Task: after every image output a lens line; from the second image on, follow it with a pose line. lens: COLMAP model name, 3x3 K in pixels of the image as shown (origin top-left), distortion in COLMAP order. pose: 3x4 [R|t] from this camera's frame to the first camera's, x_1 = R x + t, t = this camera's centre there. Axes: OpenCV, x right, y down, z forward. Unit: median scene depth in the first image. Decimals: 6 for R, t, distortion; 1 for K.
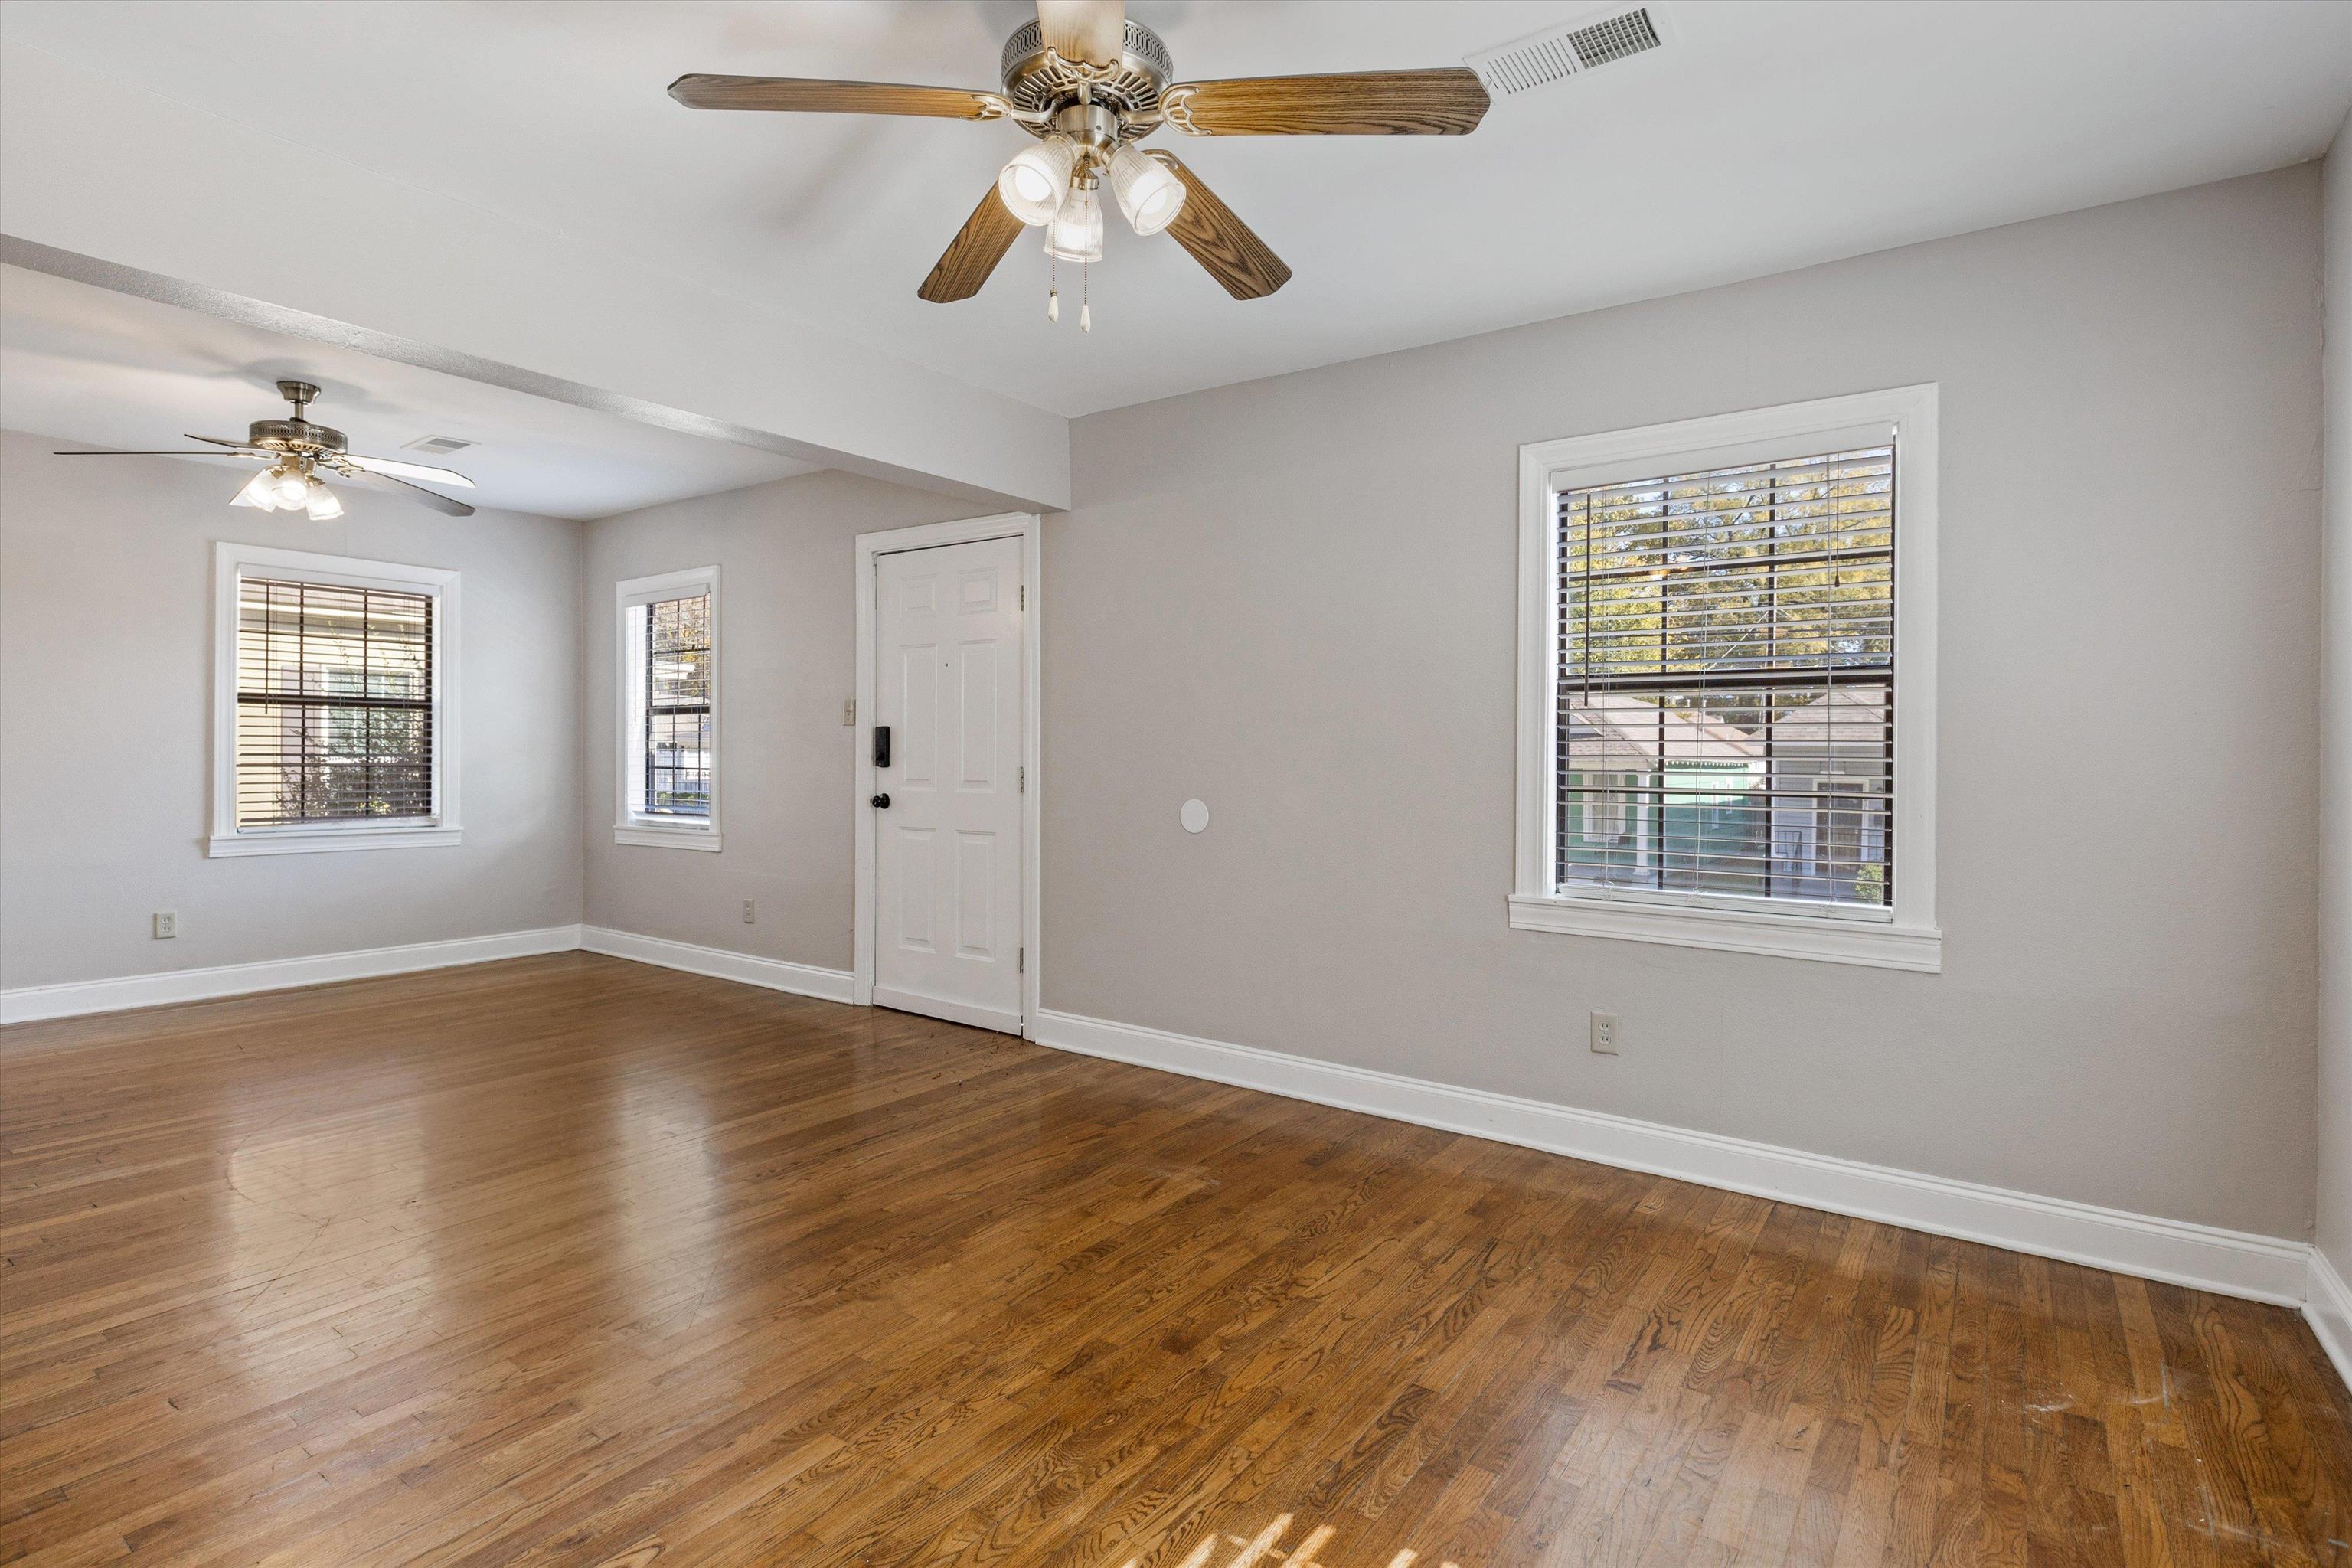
lens RADIAL K [[1136.0, 0, 1174.2], [0, 1136.0, 765.4], [0, 0, 1]] dist [0.000775, 0.000015]
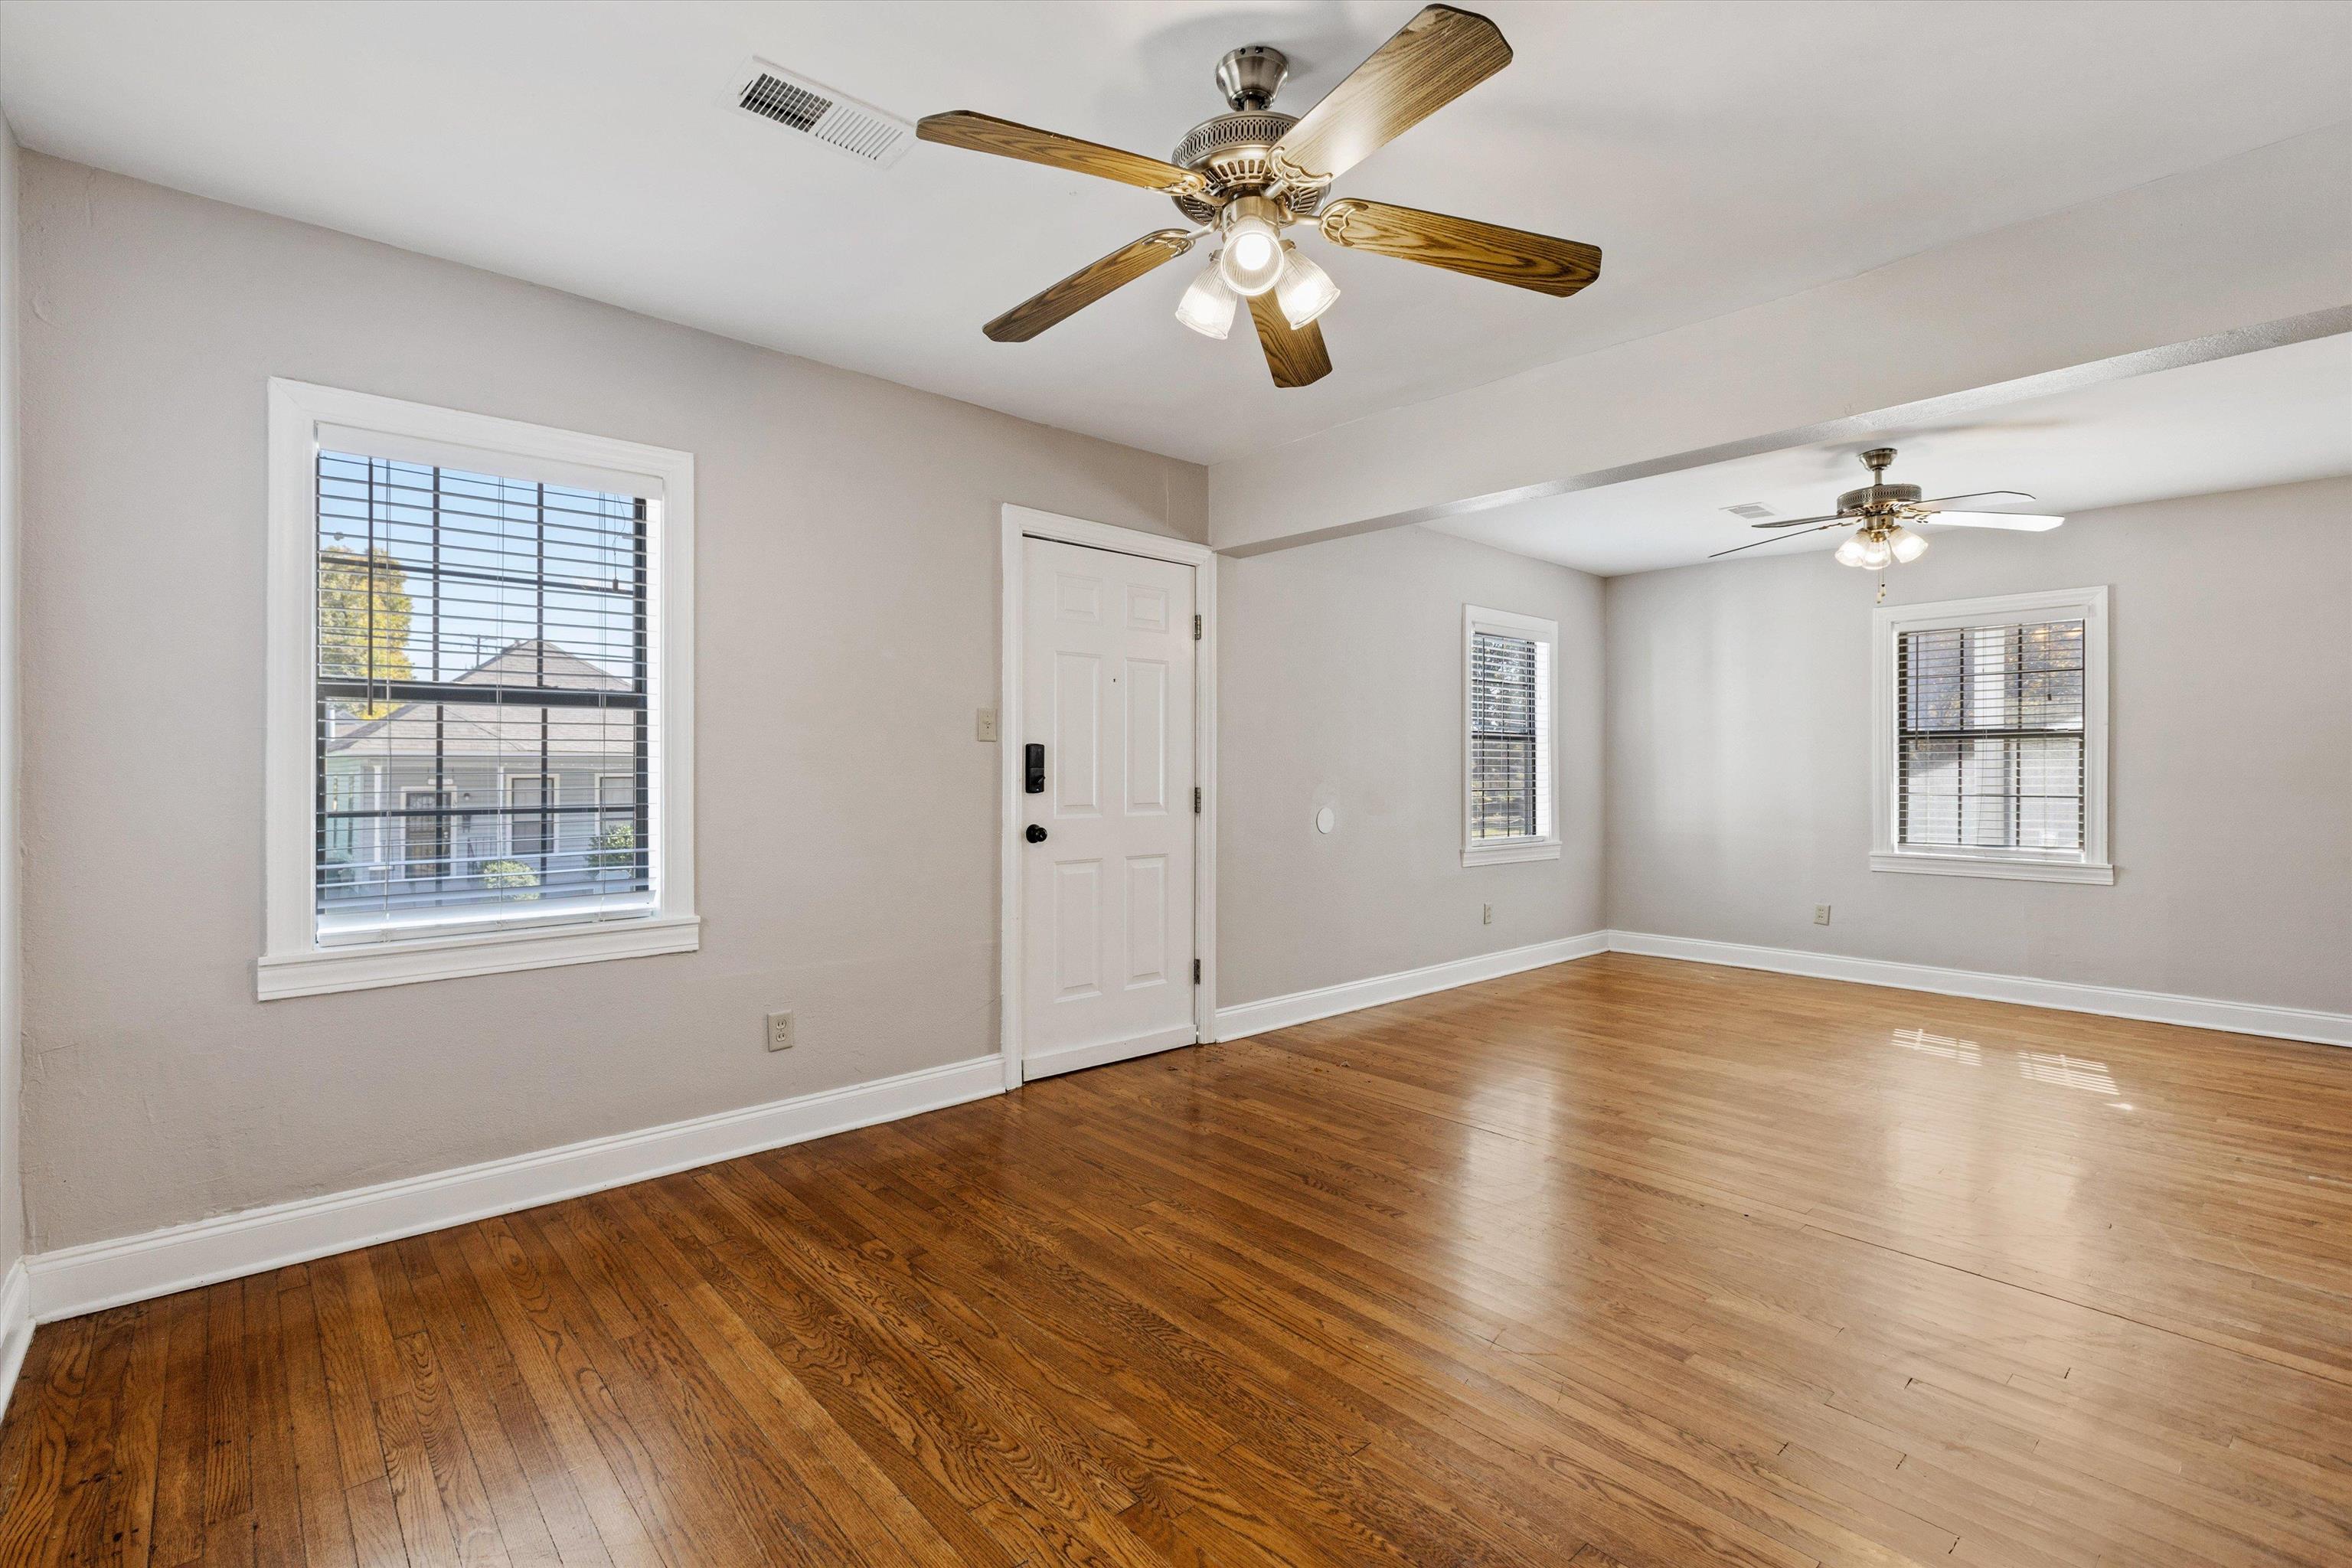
lens RADIAL K [[1084.7, 0, 1186.2], [0, 1084.7, 775.5], [0, 0, 1]] dist [-0.000032, -0.000300]
pose [[0.211919, -0.014987, 0.977172, -1.140103], [0.007021, 0.999880, 0.013813, -0.024219], [-0.977262, 0.003934, 0.211999, 0.815336]]
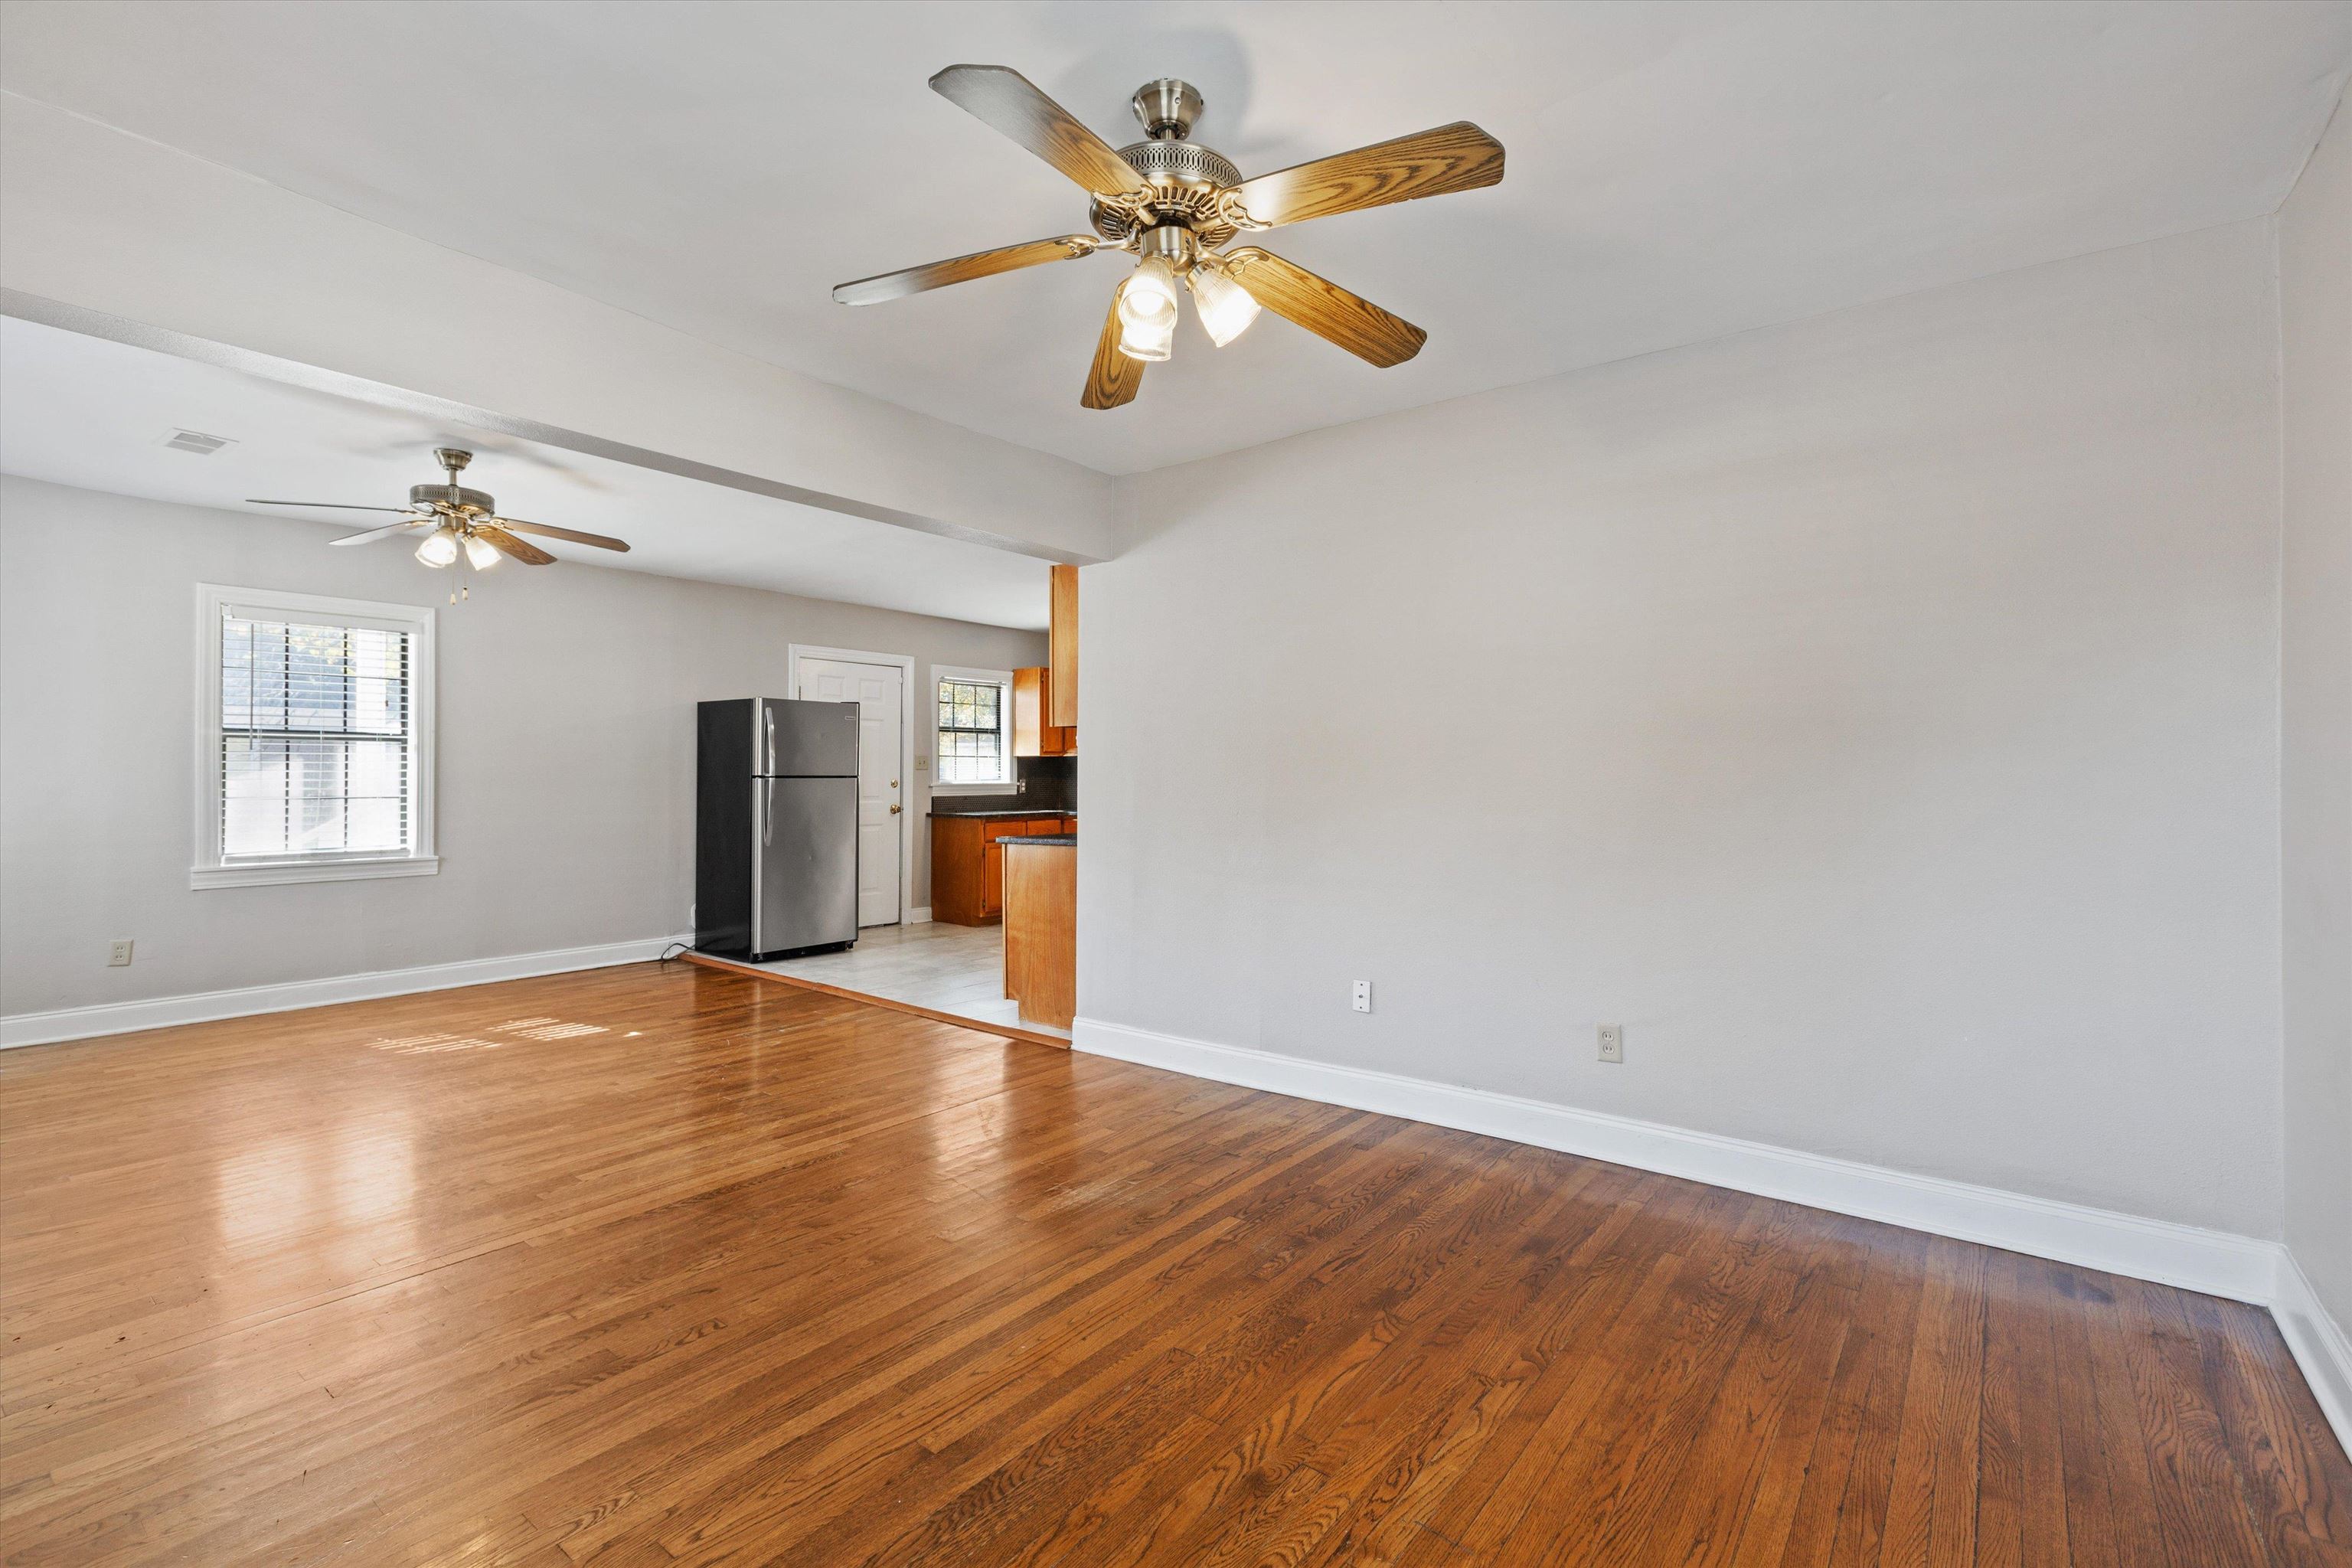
lens RADIAL K [[1049.1, 0, 1157.9], [0, 1049.1, 773.3], [0, 0, 1]] dist [0.001355, -0.000506]
pose [[-0.999249, -0.013445, 0.036334, -0.712114], [-0.013244, 0.999896, 0.005769, -0.024629], [-0.036408, 0.005284, -0.999323, 1.329262]]
